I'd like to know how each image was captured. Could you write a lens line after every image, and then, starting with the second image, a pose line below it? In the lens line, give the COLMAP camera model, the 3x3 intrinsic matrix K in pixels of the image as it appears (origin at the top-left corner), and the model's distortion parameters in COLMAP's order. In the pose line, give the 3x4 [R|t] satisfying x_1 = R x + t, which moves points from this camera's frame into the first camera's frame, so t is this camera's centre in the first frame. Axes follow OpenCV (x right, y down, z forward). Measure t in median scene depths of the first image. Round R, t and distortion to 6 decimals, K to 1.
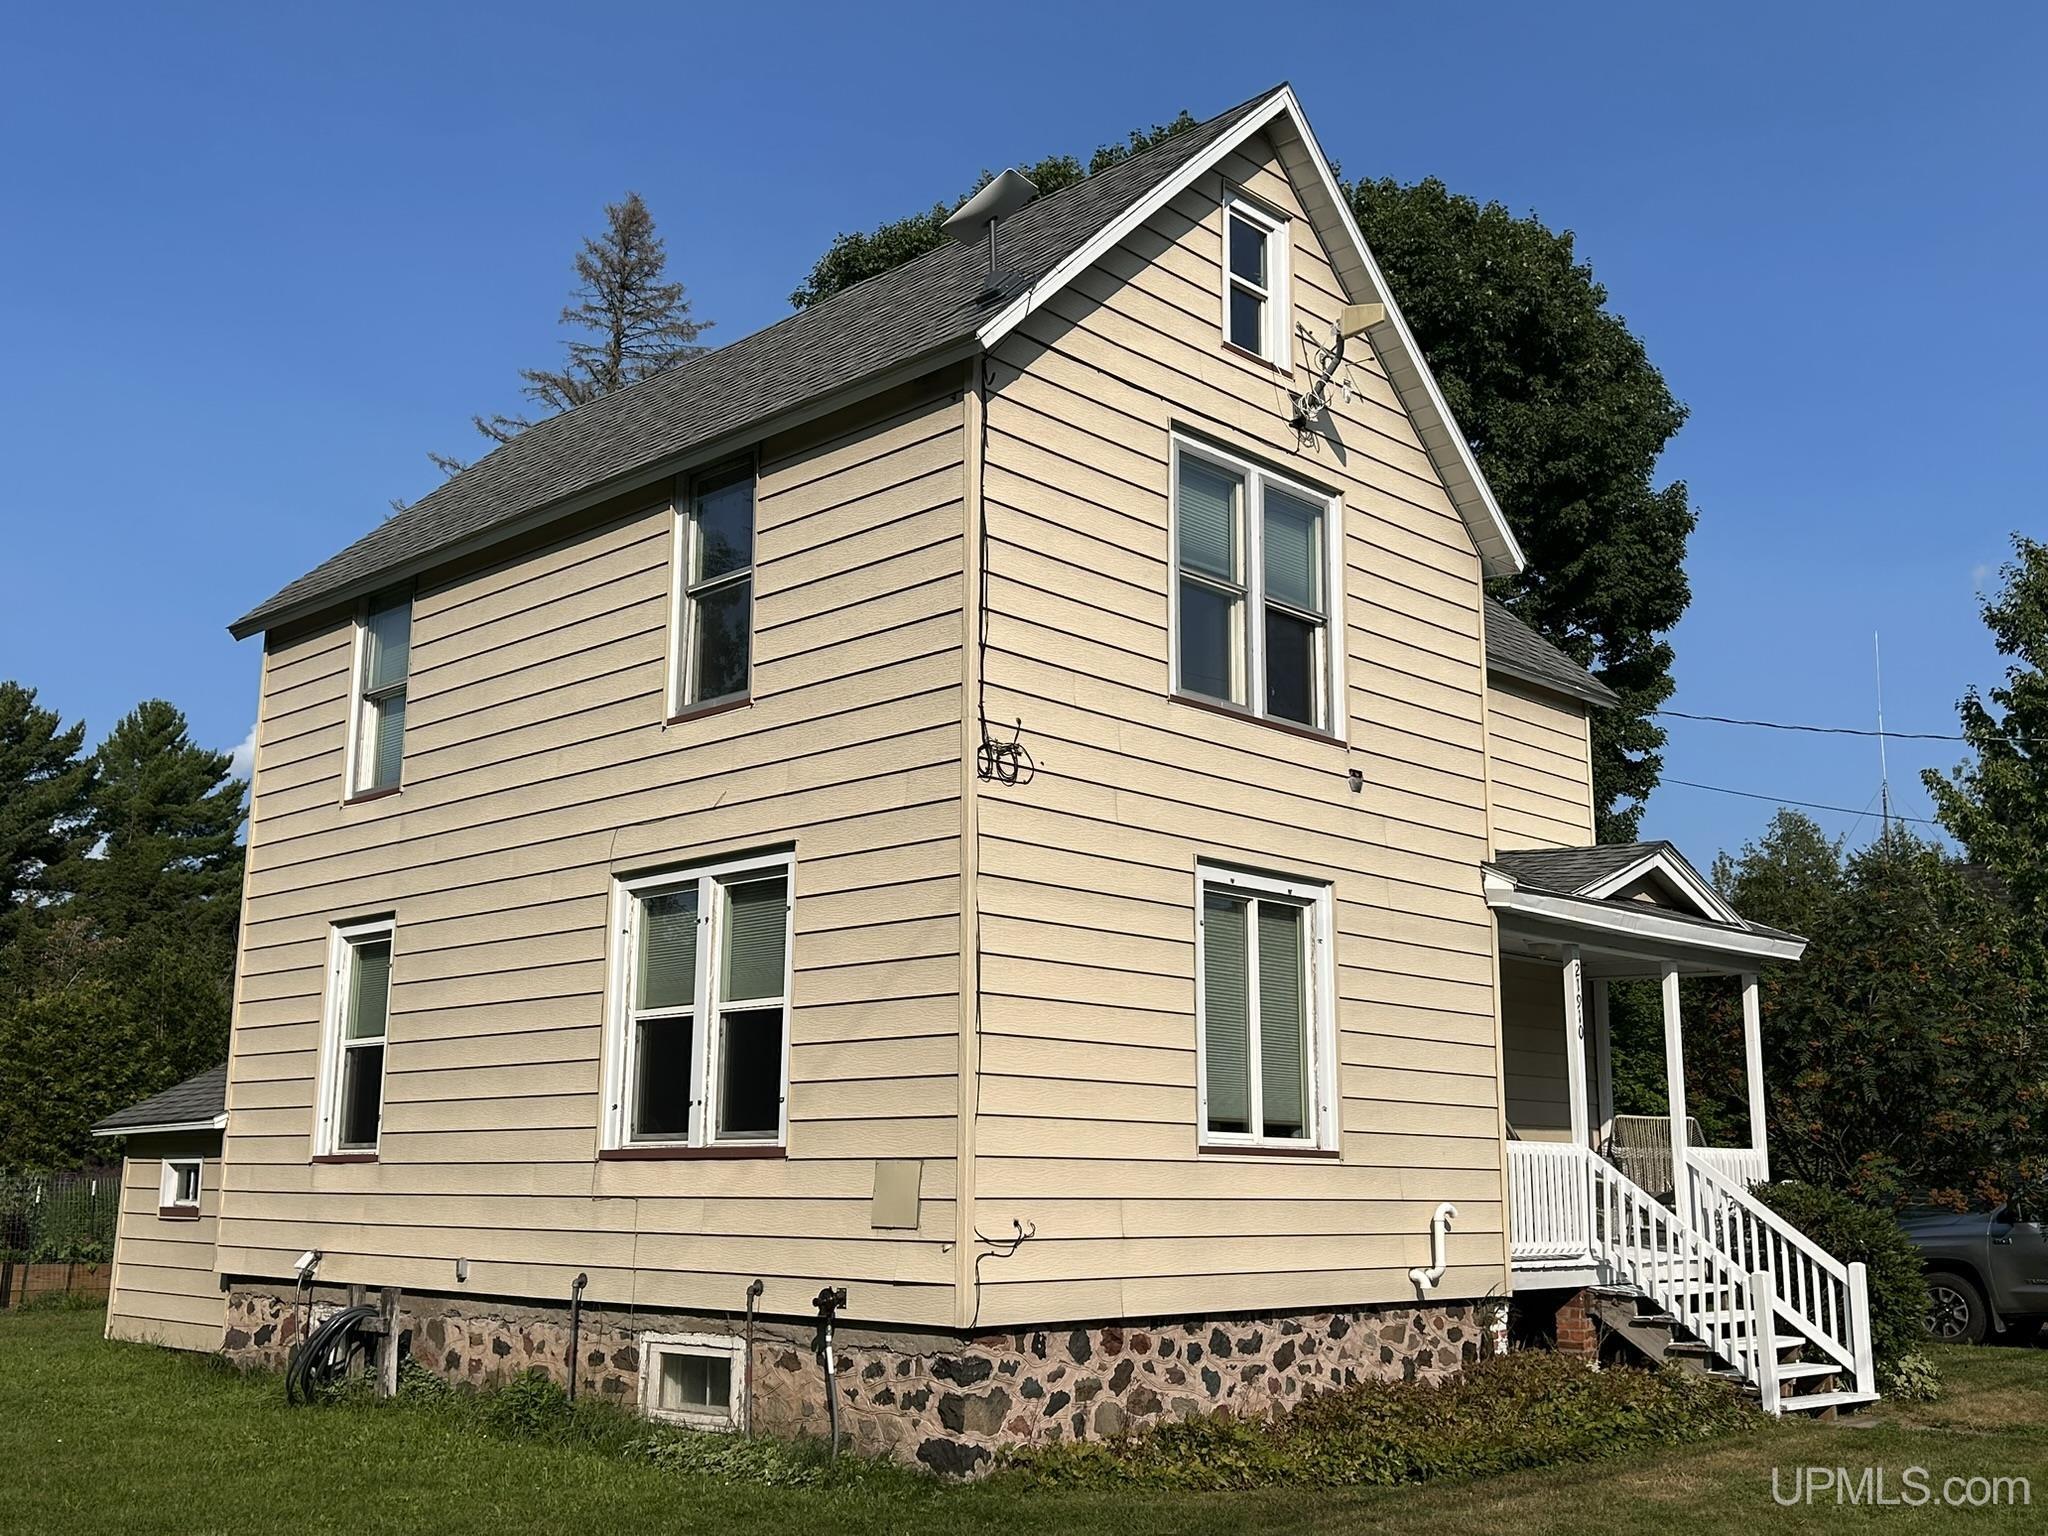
lens RADIAL K [[2027.5, 0, 1024.0], [0, 2027.5, 768.0], [0, 0, 1]] dist [0.141985, -0.394145]
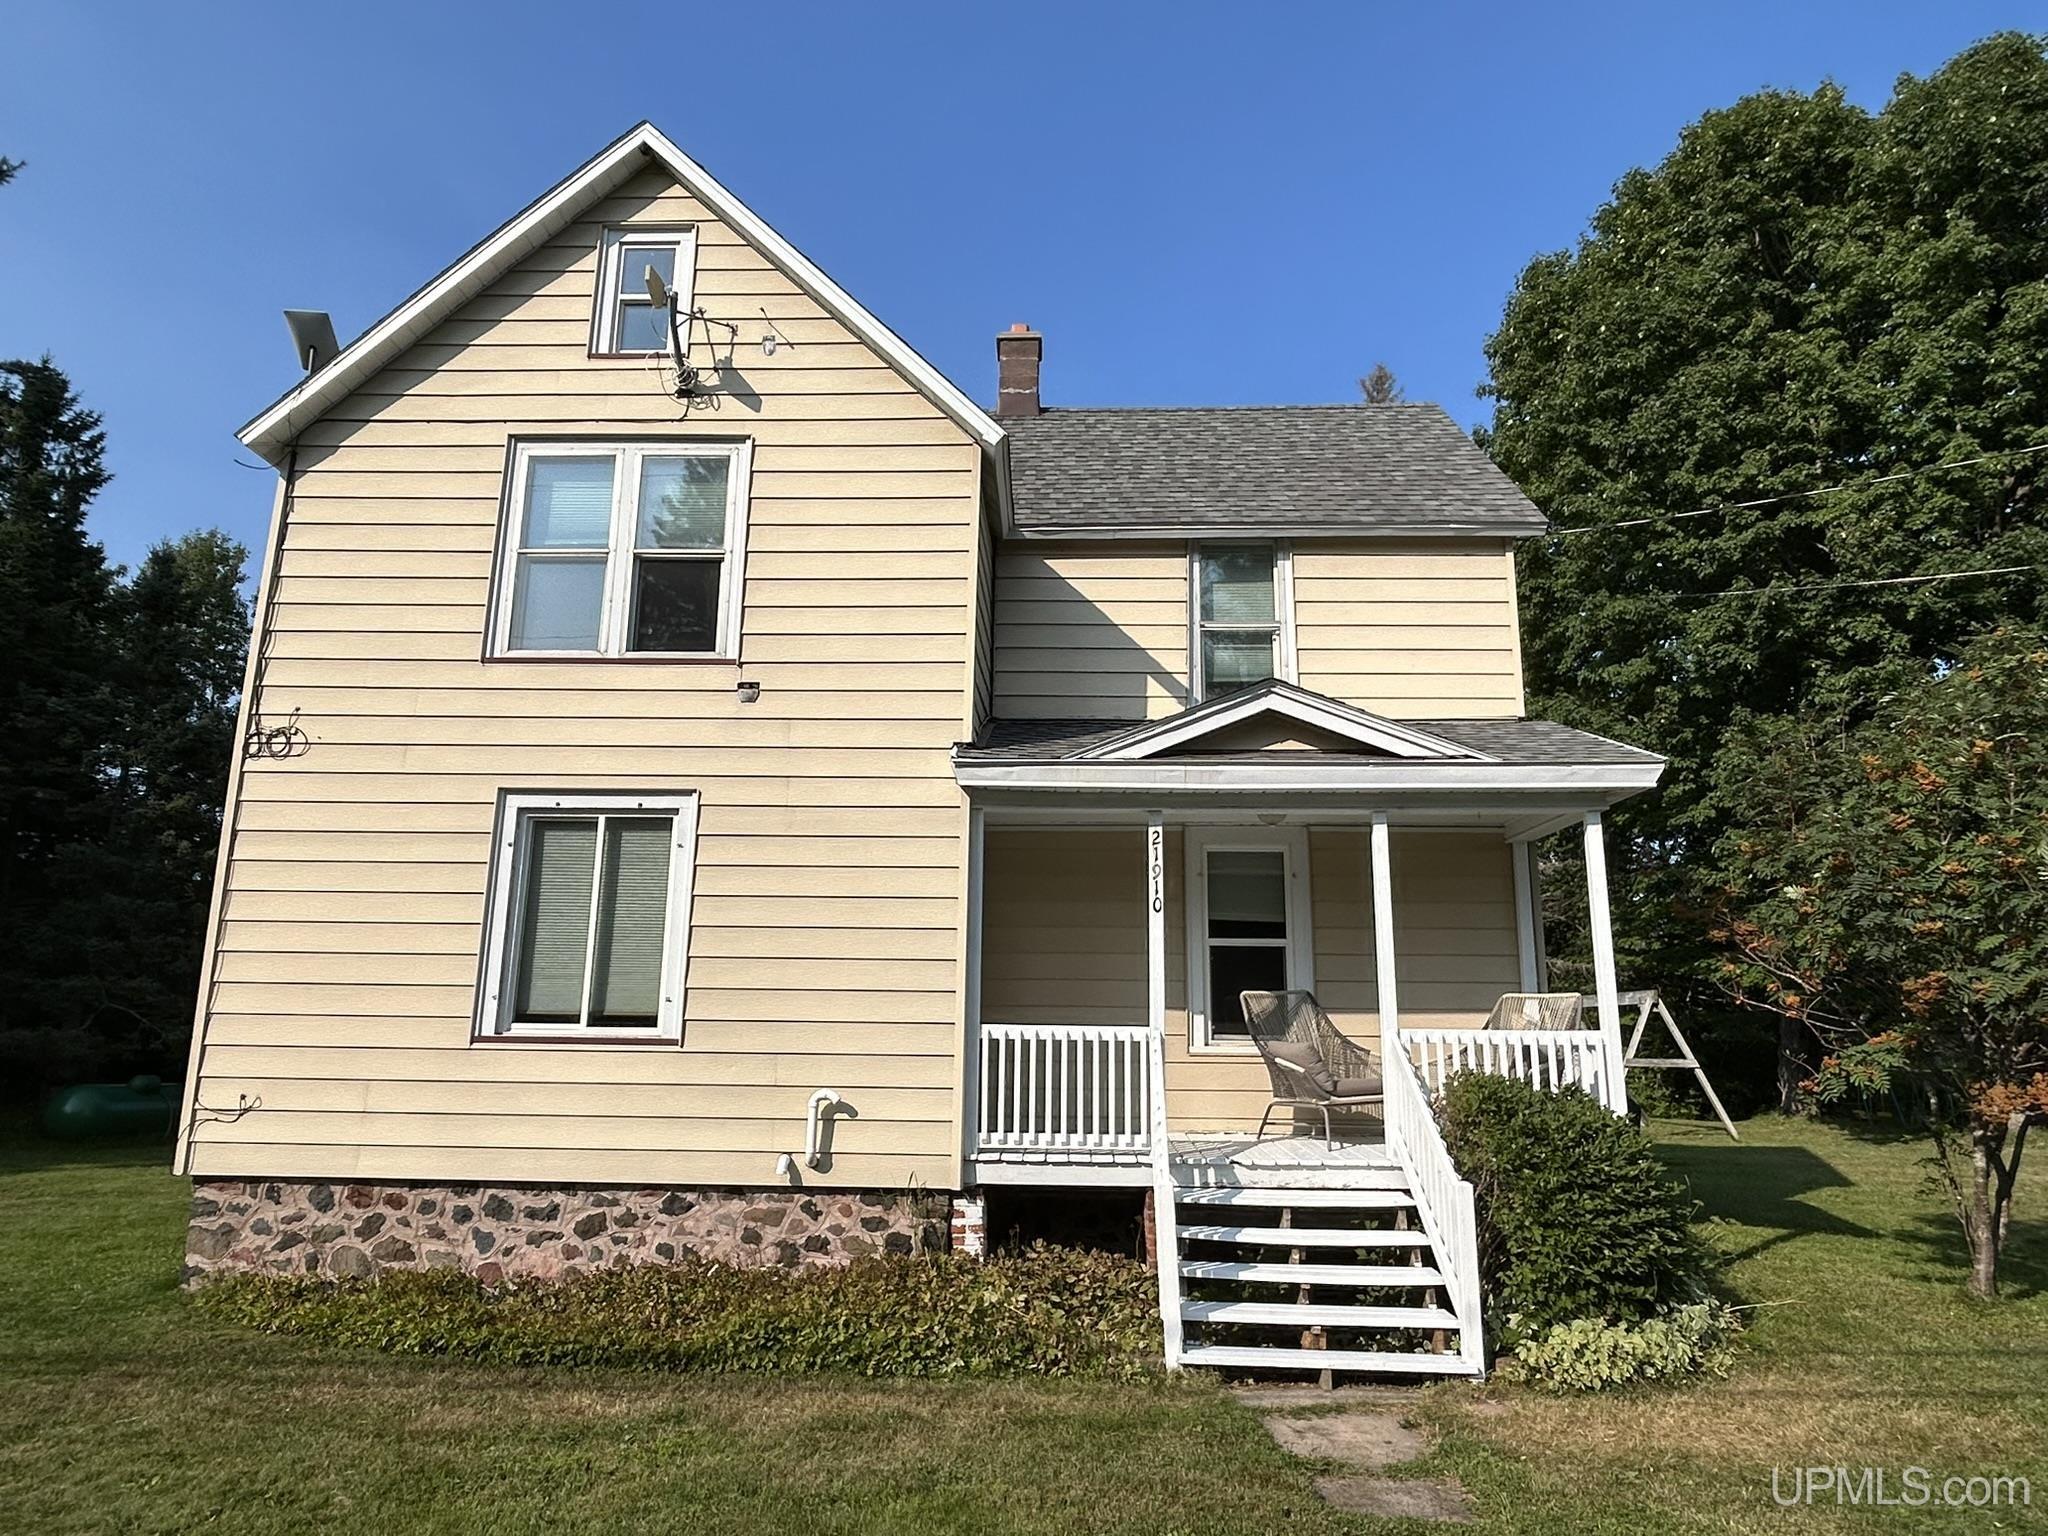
lens RADIAL K [[1312.9, 0, 1024.0], [0, 1312.9, 768.0], [0, 0, 1]] dist [0.002520, -0.016881]
pose [[0.668776, -0.166800, -0.724511, 0.808369], [0.139689, 0.985343, -0.097908, 0.142951], [0.730223, -0.035728, 0.682274, 0.680565]]
